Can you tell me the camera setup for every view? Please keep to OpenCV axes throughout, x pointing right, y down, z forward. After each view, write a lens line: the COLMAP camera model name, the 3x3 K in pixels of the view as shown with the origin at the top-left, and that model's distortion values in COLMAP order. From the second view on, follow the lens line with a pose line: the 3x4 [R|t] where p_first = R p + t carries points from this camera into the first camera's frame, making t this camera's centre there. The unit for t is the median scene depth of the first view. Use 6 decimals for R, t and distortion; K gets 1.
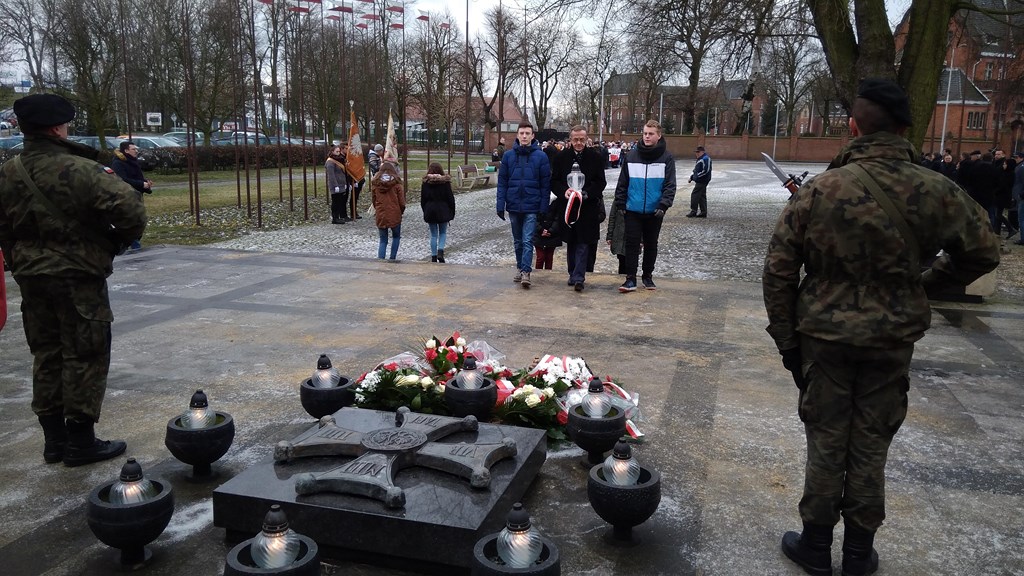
lens RADIAL K [[820.4, 0, 512.0], [0, 820.4, 288.0], [0, 0, 1]] dist [0.102945, -0.171631]
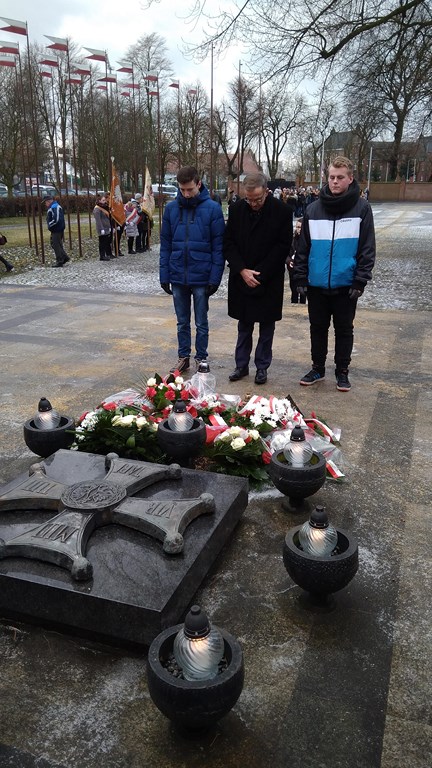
lens RADIAL K [[615.3, 0, 216.0], [0, 615.3, 384.0], [0, 0, 1]] dist [0.102945, -0.171631]
pose [[0.998381, 0.003663, -0.056770, 0.030150], [0.003534, 0.992003, 0.126164, -0.028242], [0.056778, -0.126160, 0.990384, 0.164527]]
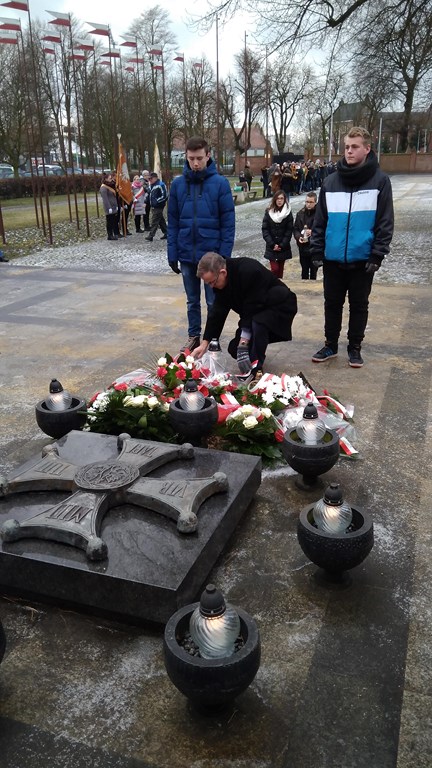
lens RADIAL K [[615.3, 0, 216.0], [0, 615.3, 384.0], [0, 0, 1]] dist [0.102945, -0.171631]
pose [[0.997178, -0.011374, -0.074209, 0.029365], [0.023162, 0.986848, 0.159984, -0.027418], [0.071413, -0.161252, 0.984326, 0.169140]]
